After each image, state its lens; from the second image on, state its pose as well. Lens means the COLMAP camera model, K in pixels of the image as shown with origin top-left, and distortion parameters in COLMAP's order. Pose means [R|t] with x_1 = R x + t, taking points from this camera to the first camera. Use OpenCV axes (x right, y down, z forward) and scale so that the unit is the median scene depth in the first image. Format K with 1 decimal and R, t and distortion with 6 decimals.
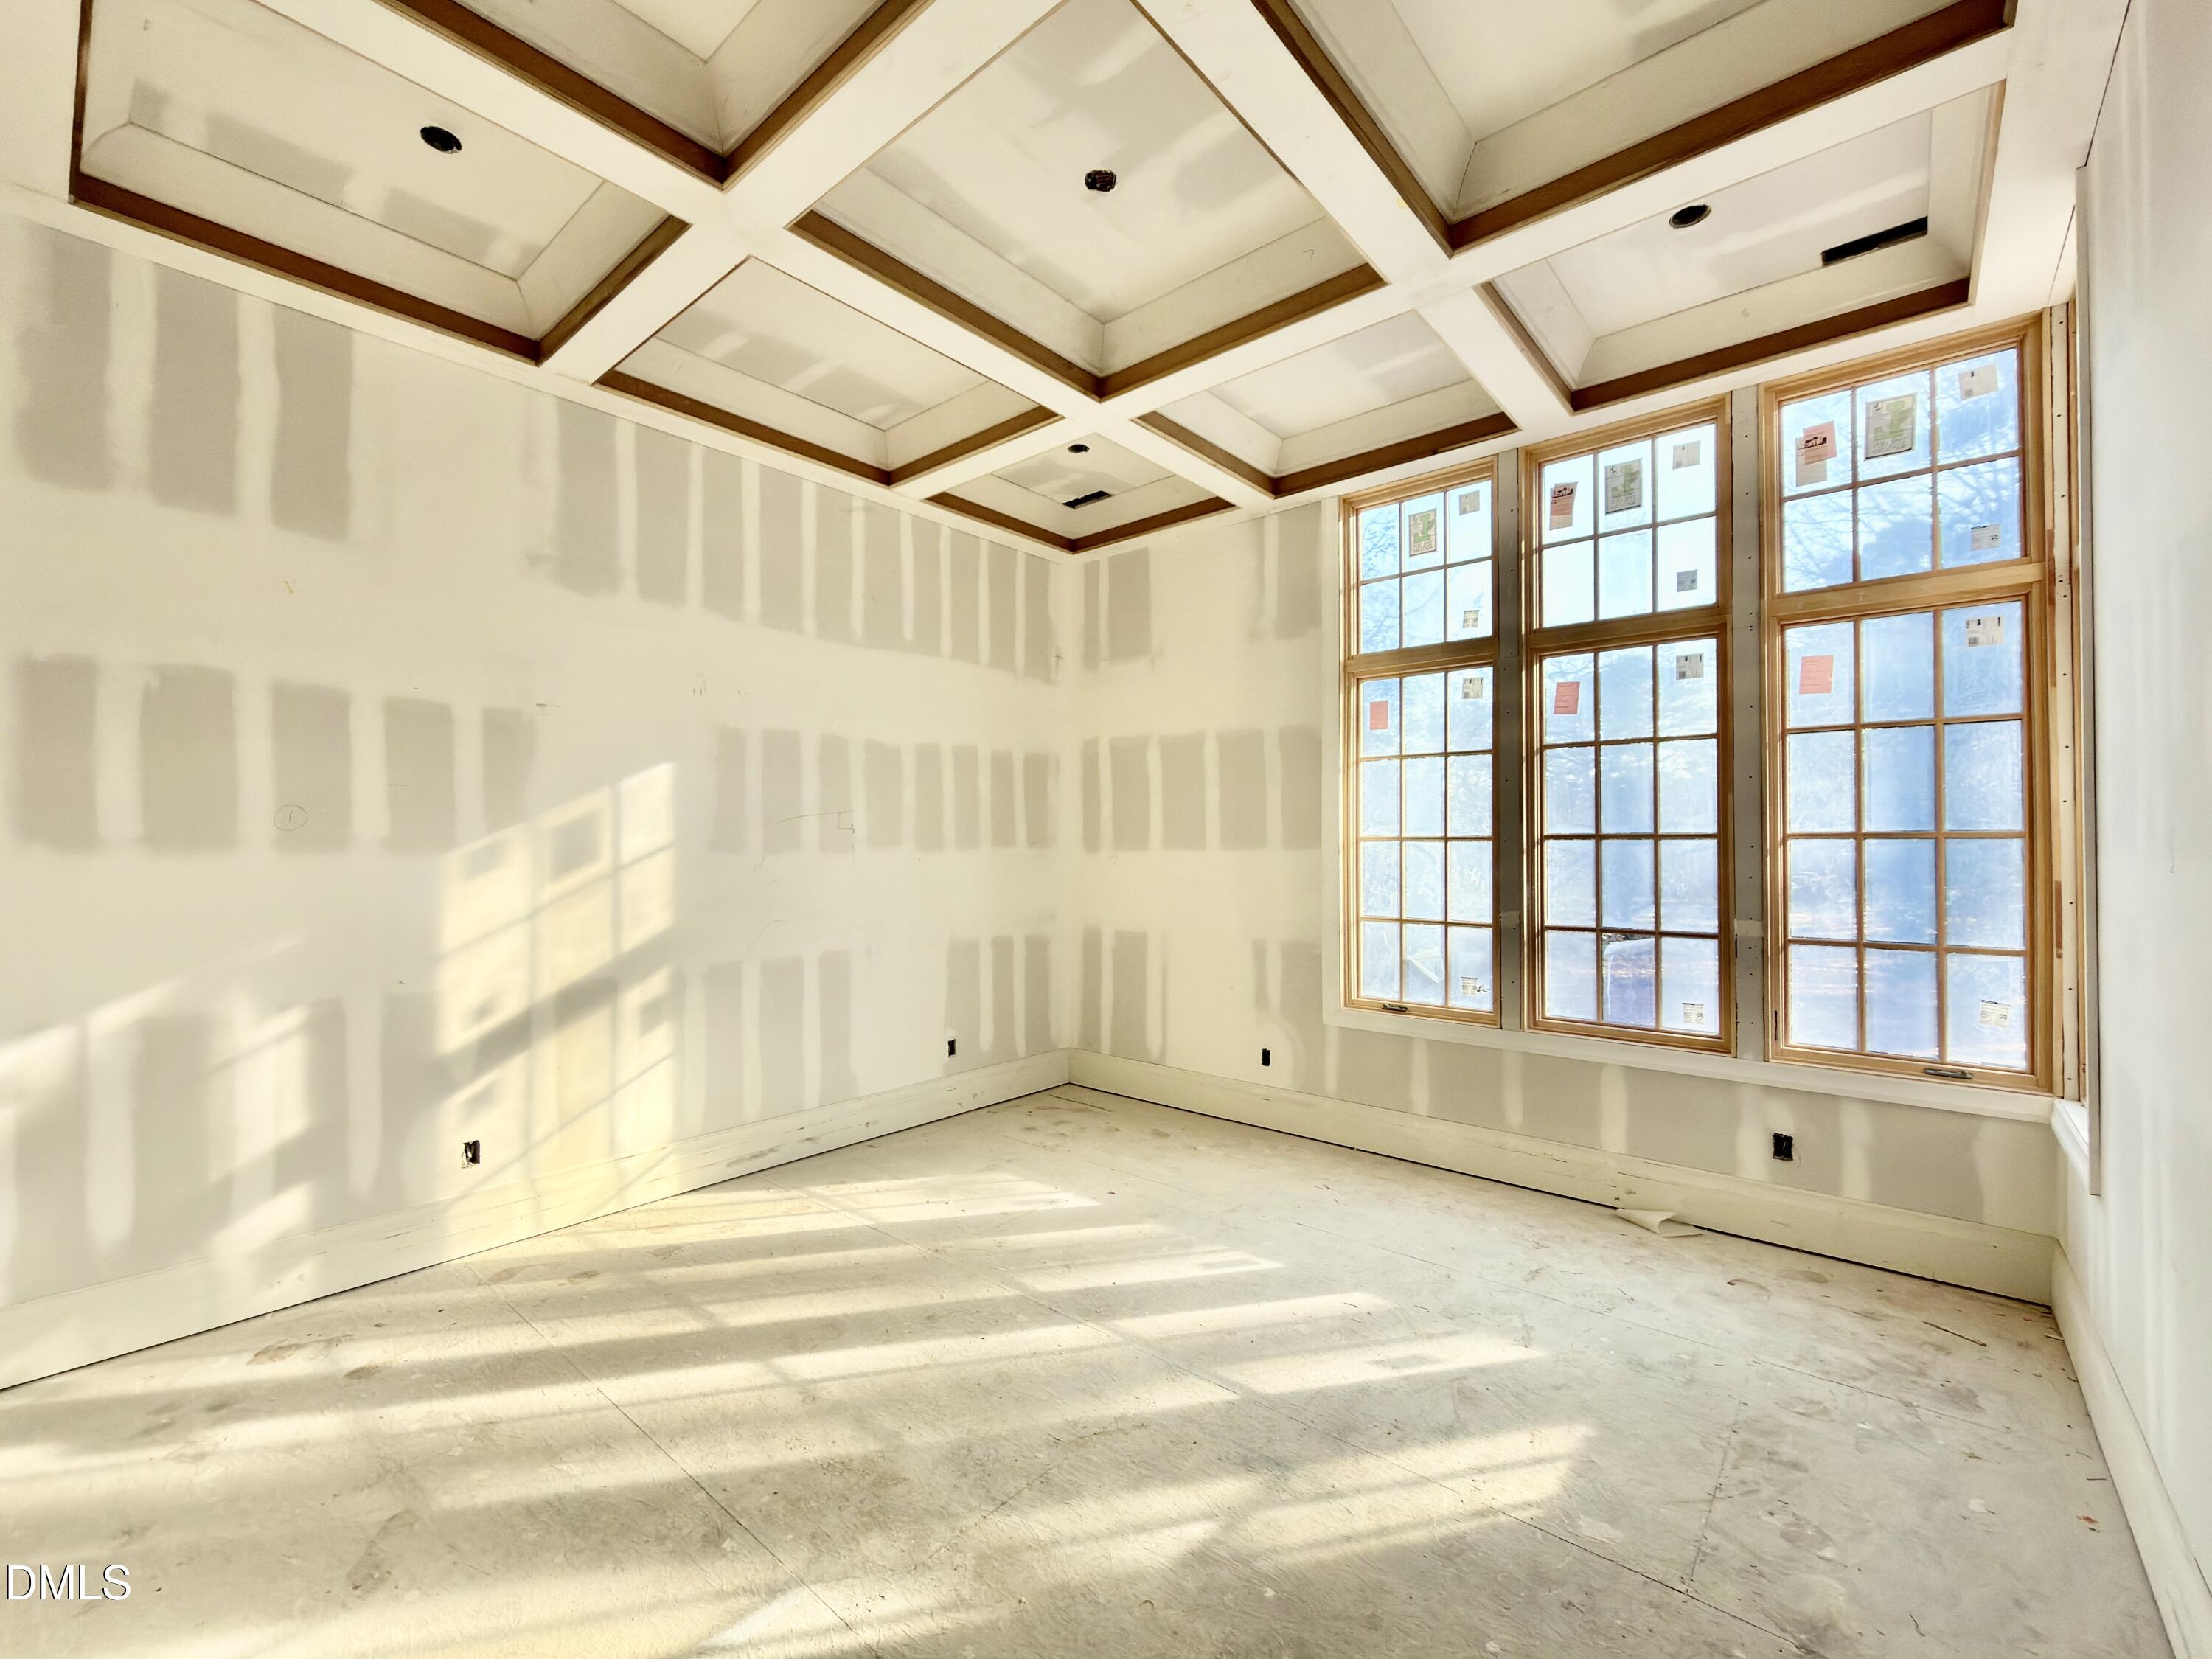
lens RADIAL K [[892.5, 0, 1041.0], [0, 892.5, 837.8], [0, 0, 1]] dist [0.000309, -0.000188]
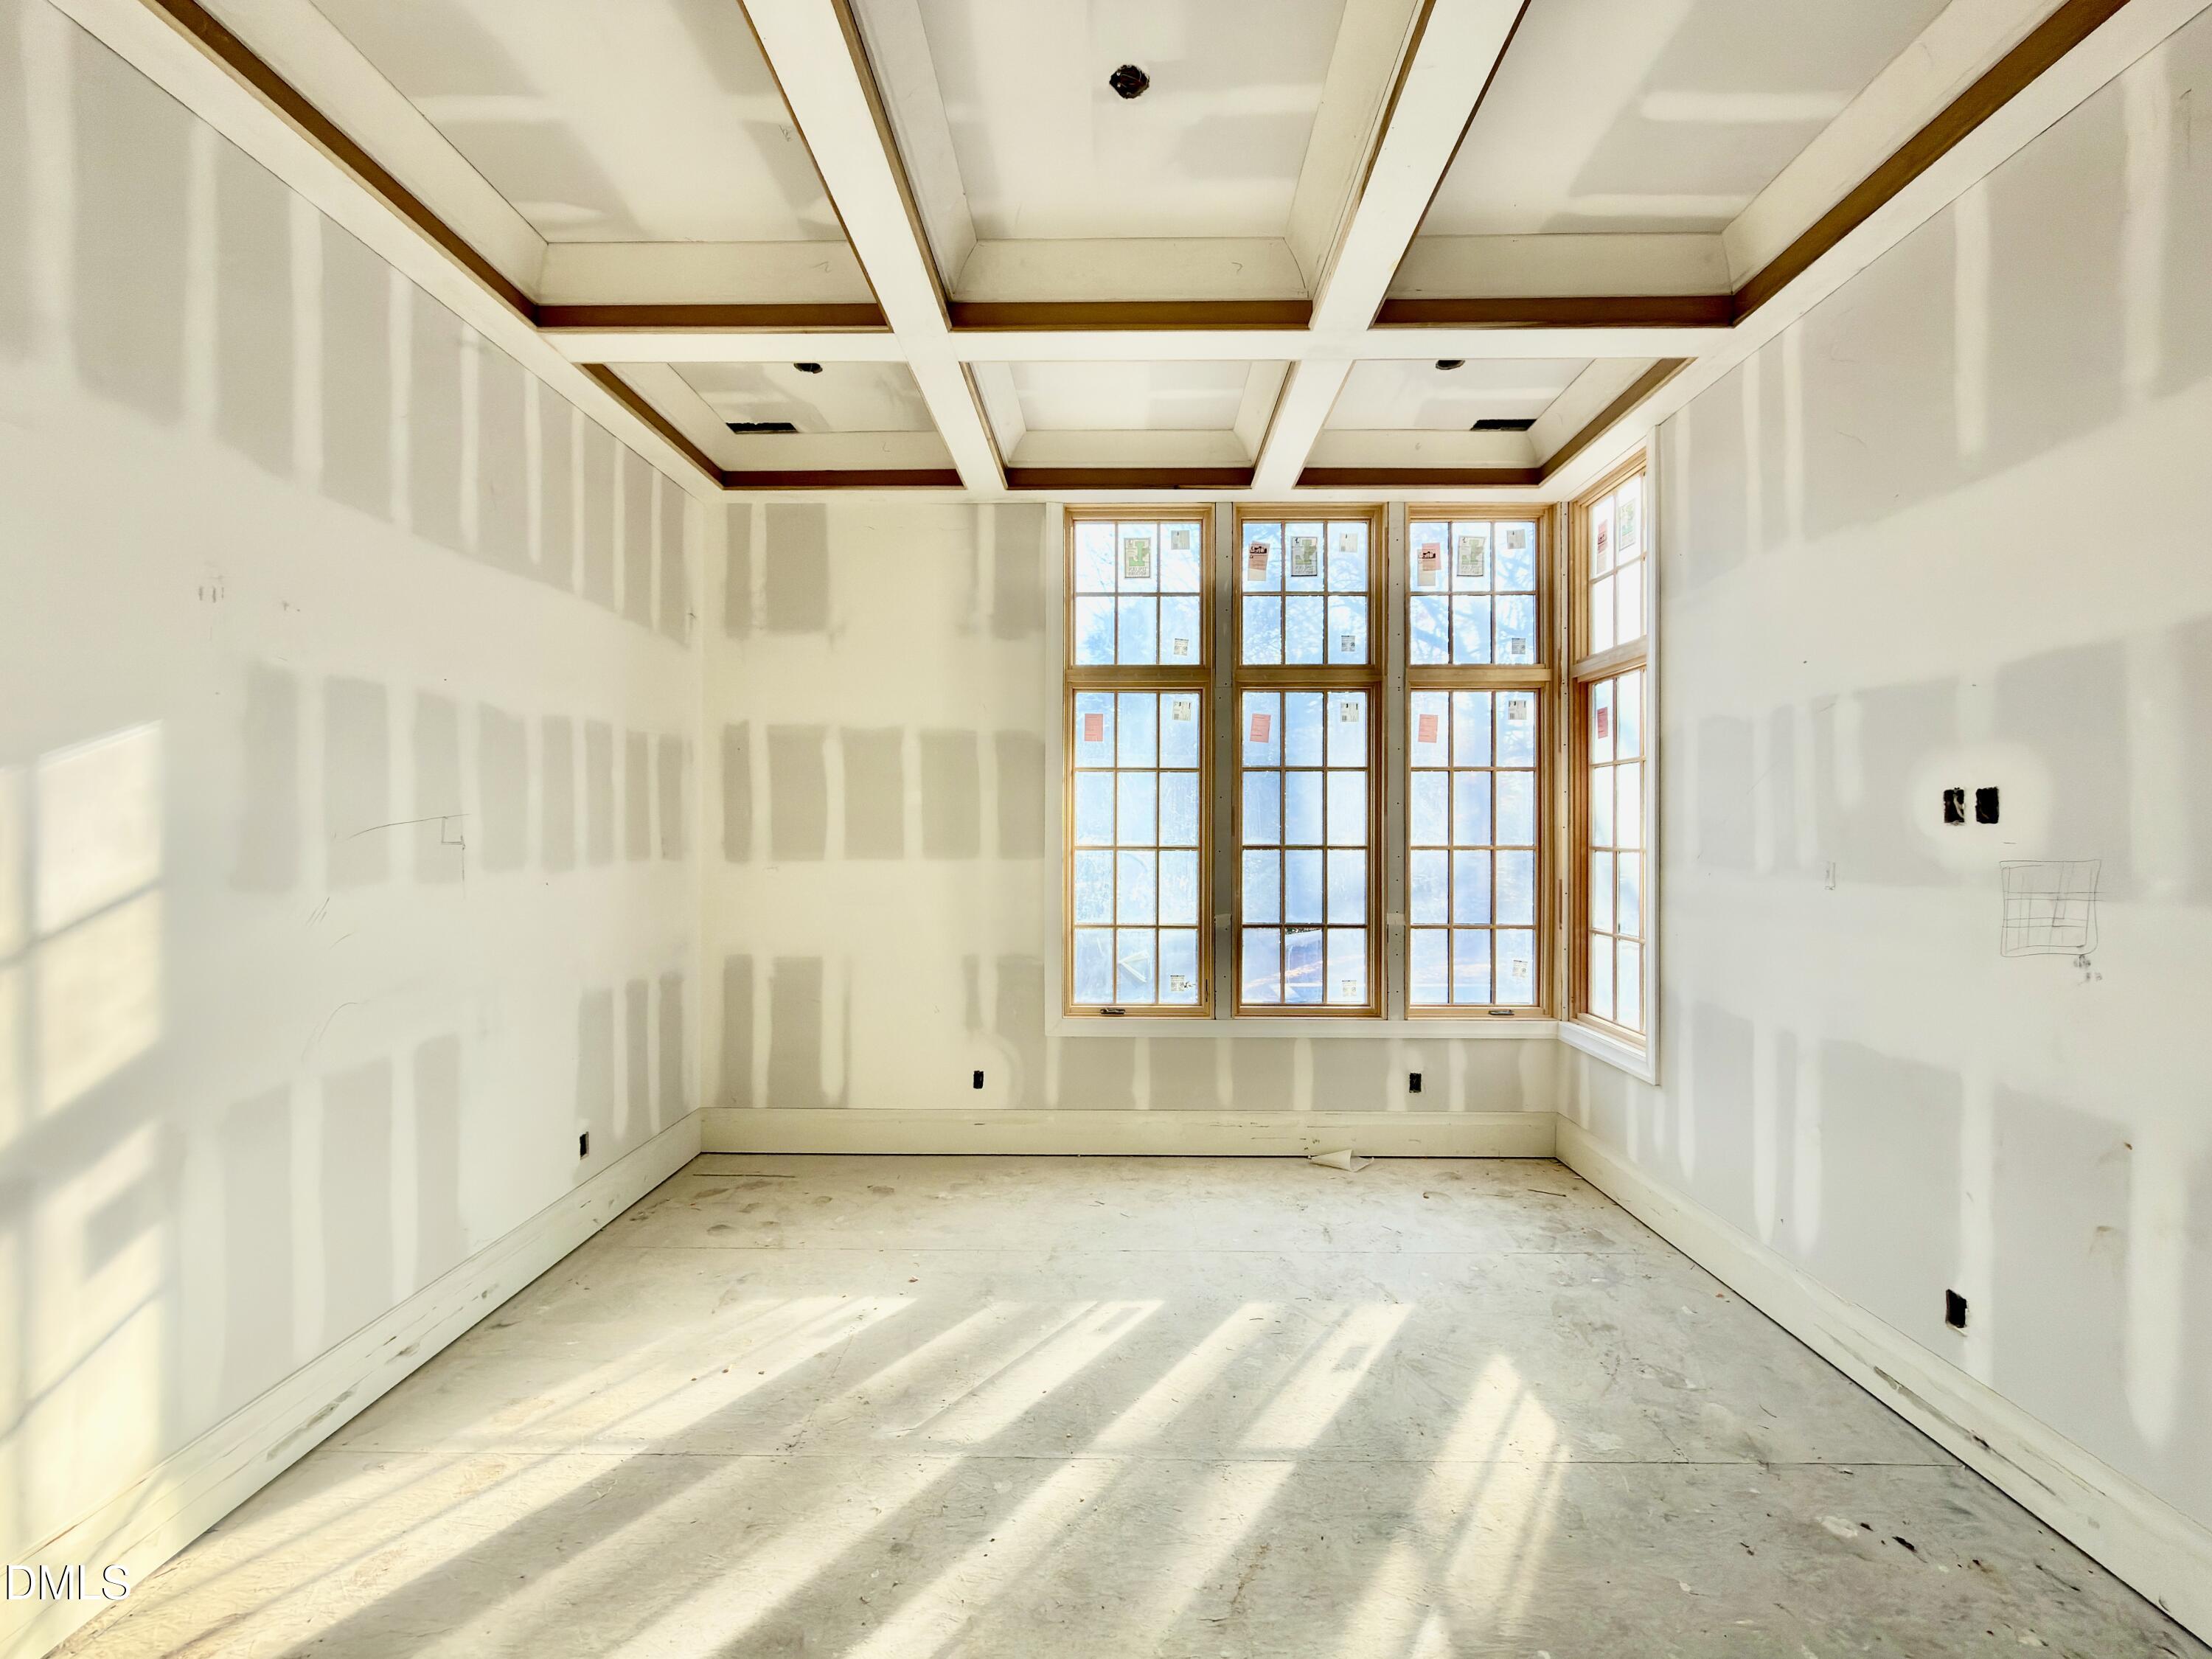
lens RADIAL K [[892.5, 0, 1108.6], [0, 892.5, 832.4], [0, 0, 1]] dist [0.000309, -0.000188]
pose [[0.759668, -0.000965, 0.650310, -0.334998], [-0.005072, 0.999960, 0.007408, -0.029761], [-0.650291, -0.008925, 0.759633, 0.257108]]
